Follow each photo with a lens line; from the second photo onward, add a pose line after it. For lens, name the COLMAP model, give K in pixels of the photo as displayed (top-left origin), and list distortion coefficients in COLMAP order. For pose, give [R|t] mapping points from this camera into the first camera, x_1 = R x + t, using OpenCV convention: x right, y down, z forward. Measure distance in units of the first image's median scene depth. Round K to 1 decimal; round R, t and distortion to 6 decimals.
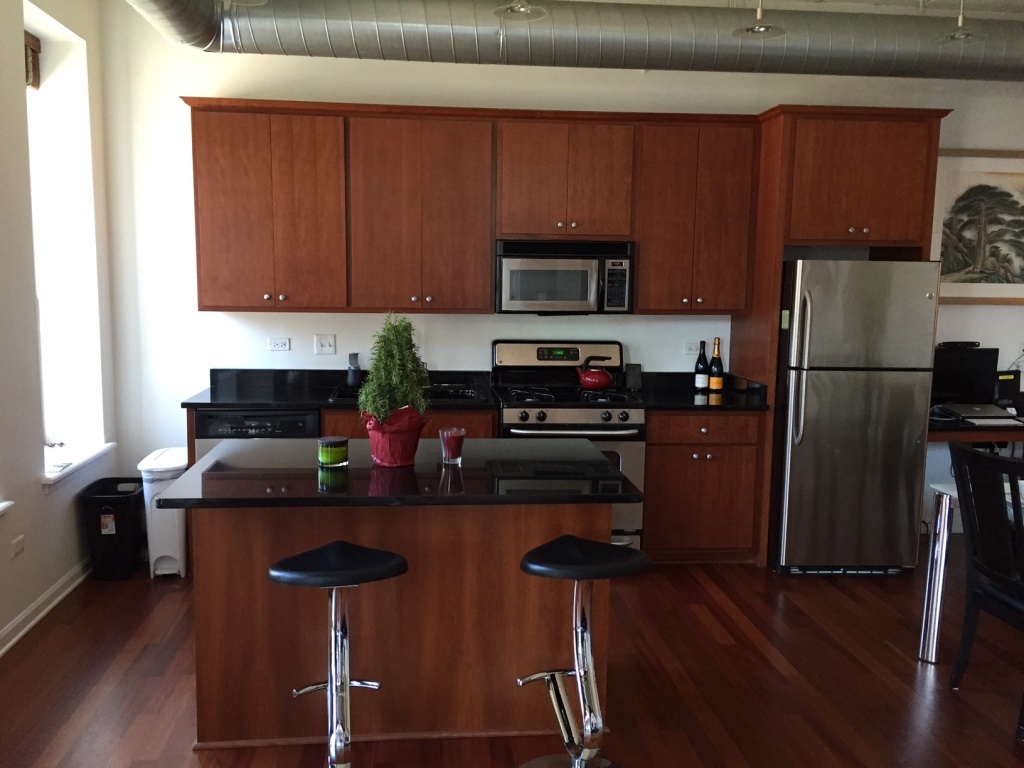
lens RADIAL K [[882.3, 0, 512.1], [0, 882.3, 383.4], [0, 0, 1]] dist [0.058577, -0.056824]
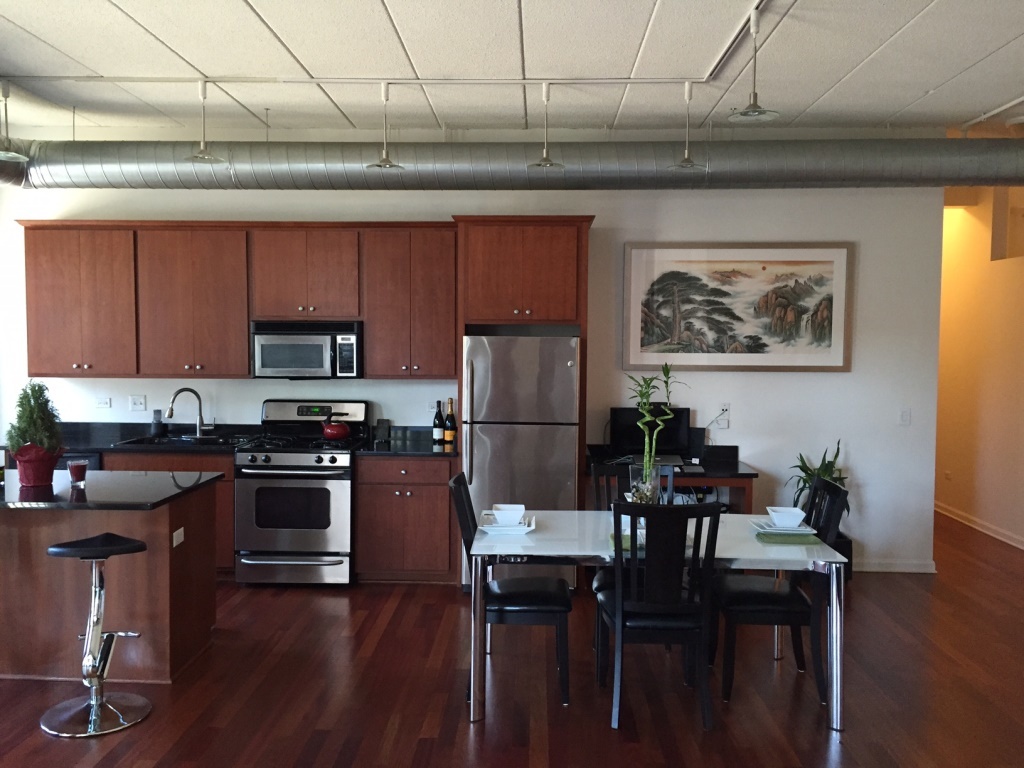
lens RADIAL K [[882.3, 0, 512.6], [0, 882.3, 383.7], [0, 0, 1]] dist [0.058577, -0.056824]
pose [[0.990988, -0.000932, -0.133950, 0.512570], [-0.008874, 0.997322, -0.072594, 0.017016], [0.133659, 0.073128, 0.988326, -0.203641]]
